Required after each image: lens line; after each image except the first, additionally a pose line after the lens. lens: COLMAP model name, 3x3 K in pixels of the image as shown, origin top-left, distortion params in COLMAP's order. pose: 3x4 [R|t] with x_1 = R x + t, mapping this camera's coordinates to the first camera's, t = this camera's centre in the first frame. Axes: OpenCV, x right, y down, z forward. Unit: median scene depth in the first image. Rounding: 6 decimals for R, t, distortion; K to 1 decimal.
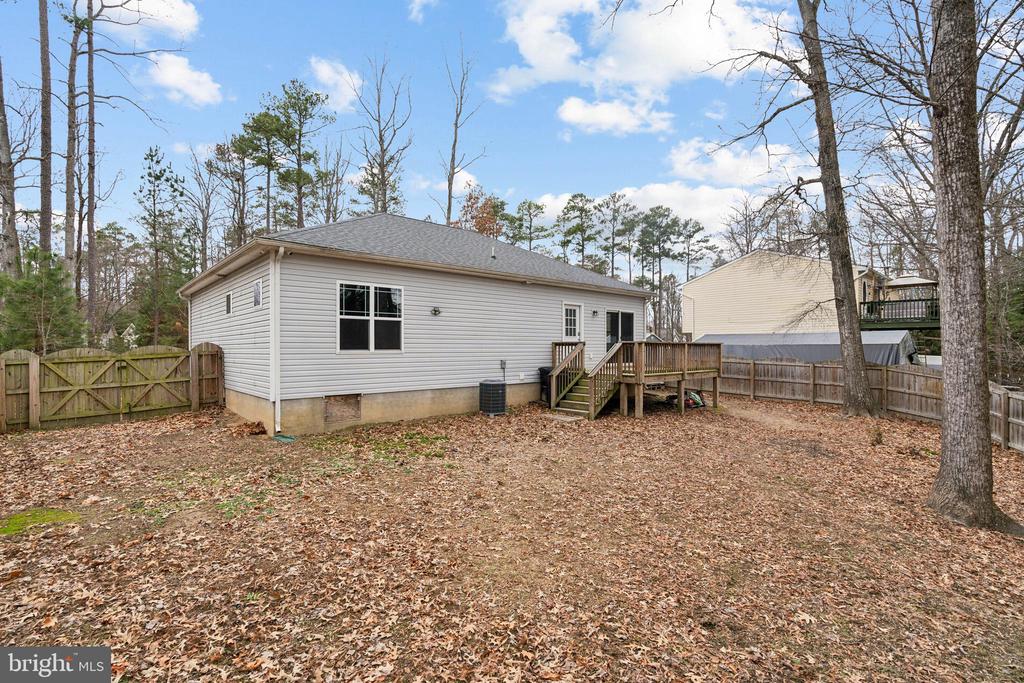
lens RADIAL K [[487.6, 0, 507.2], [0, 487.6, 341.4], [0, 0, 1]] dist [-0.001401, 0.000297]
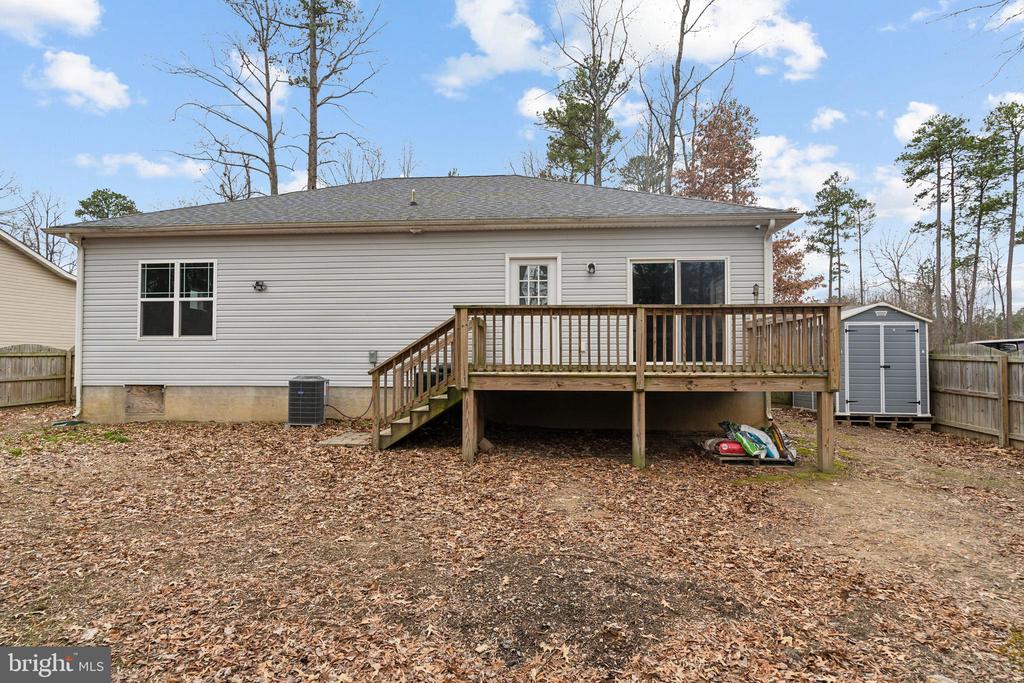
lens RADIAL K [[532.9, 0, 512.0], [0, 532.9, 341.5], [0, 0, 1]] dist [0.002079, 0.000633]
pose [[0.682056, -0.013233, -0.731180, 0.813010], [0.008814, 0.999912, -0.009874, 0.041636], [0.731247, 0.000290, 0.682113, 0.776115]]
